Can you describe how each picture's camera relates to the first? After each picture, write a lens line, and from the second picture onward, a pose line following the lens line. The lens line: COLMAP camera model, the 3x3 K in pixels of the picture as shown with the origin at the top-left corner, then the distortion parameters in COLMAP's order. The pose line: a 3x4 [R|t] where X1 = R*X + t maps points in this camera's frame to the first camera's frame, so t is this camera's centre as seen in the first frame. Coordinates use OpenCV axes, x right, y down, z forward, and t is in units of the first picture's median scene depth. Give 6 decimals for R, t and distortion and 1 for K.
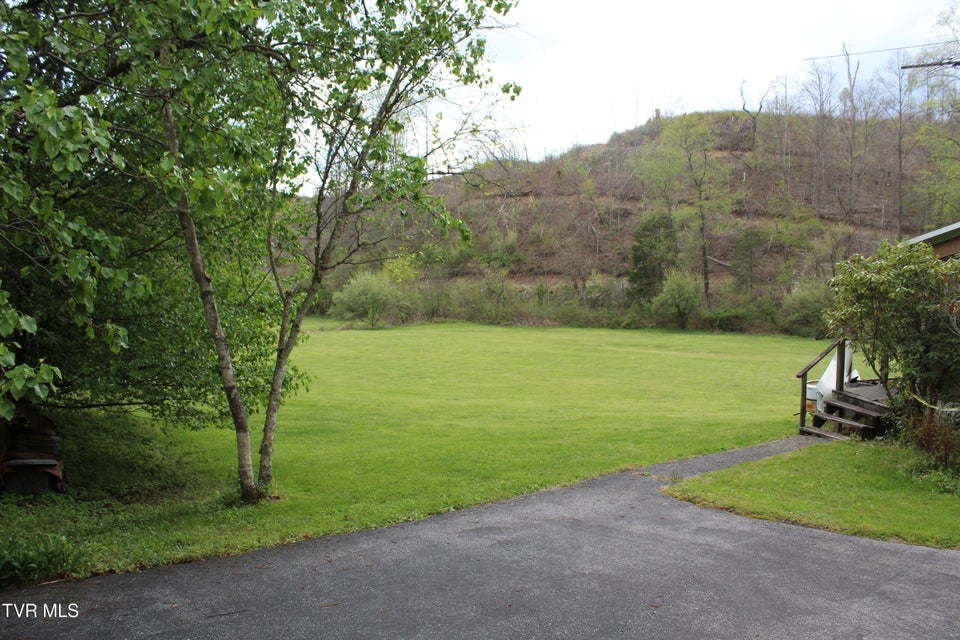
lens RADIAL K [[805.5, 0, 474.9], [0, 805.5, 313.8], [0, 0, 1]] dist [-0.154612, 0.136794]
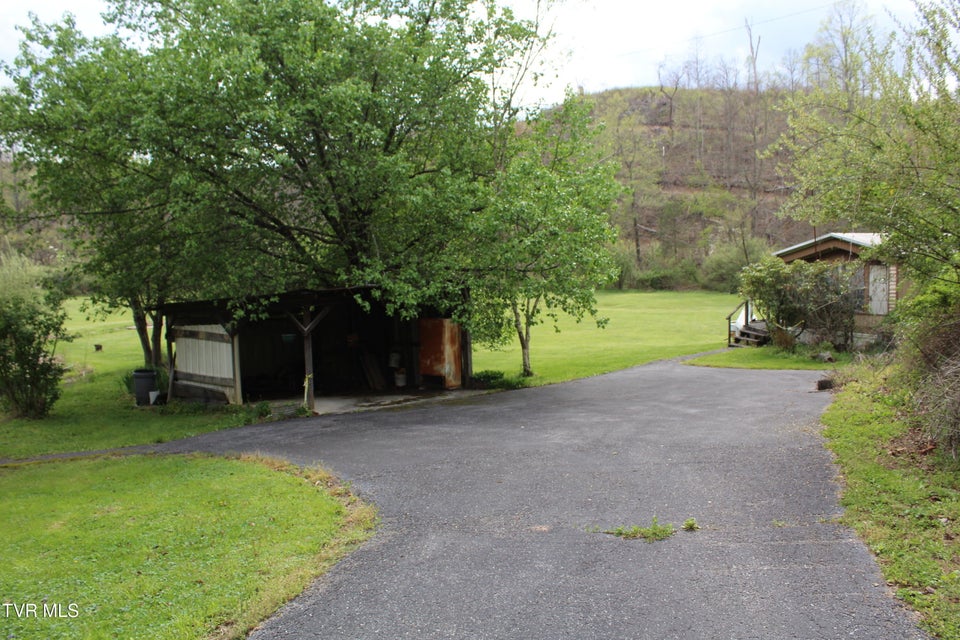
lens RADIAL K [[805.5, 0, 470.5], [0, 805.5, 321.2], [0, 0, 1]] dist [-0.154612, 0.136794]
pose [[0.994400, -0.050250, 0.092974, -0.076323], [0.045158, 0.997404, 0.056083, -0.010478], [-0.095551, -0.051570, 0.994088, -0.169955]]
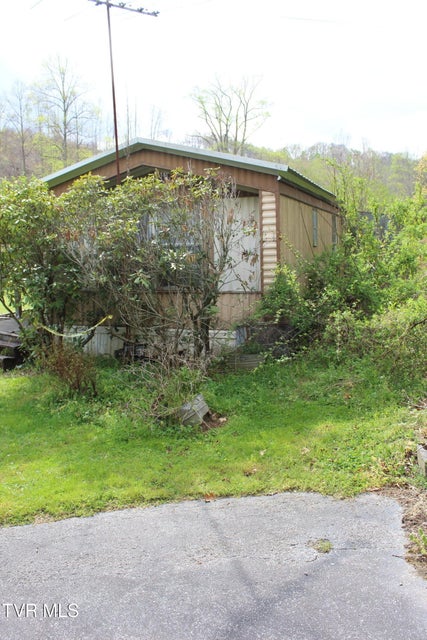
lens RADIAL K [[537.0, 0, 213.5], [0, 537.0, 323.2], [0, 0, 1]] dist [-0.154612, 0.136794]
pose [[0.675068, -0.136873, 0.724947, 0.026878], [0.061784, 0.989676, 0.129323, 0.003128], [-0.735164, -0.042512, 0.676556, 0.045983]]
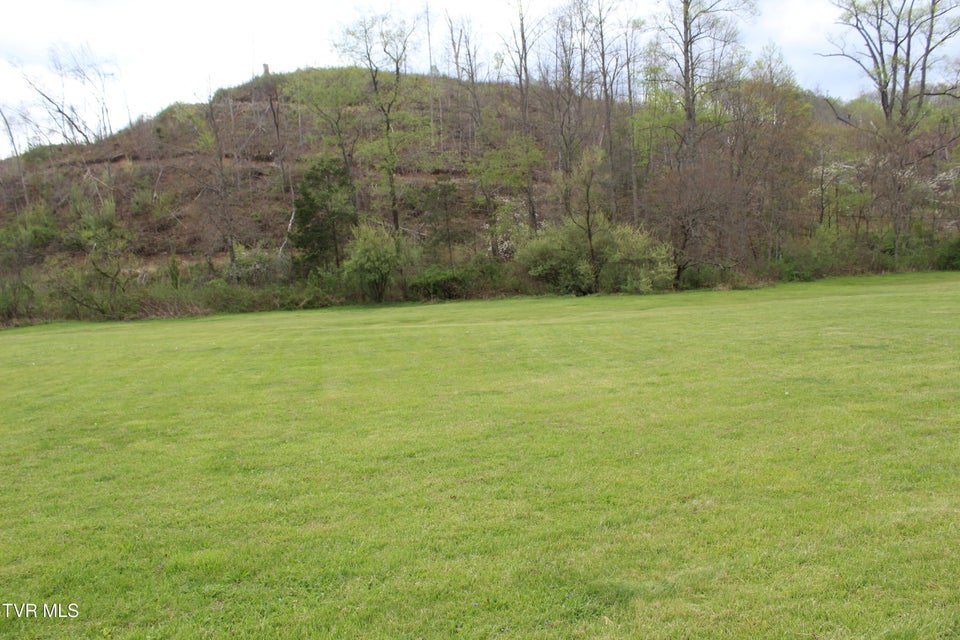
lens RADIAL K [[805.5, 0, 474.6], [0, 805.5, 318.0], [0, 0, 1]] dist [-0.154612, 0.136794]
pose [[0.865936, -0.091120, 0.491785, -0.038888], [0.086073, 0.995744, 0.032937, 0.016825], [-0.492693, 0.013808, 0.870094, 0.306830]]
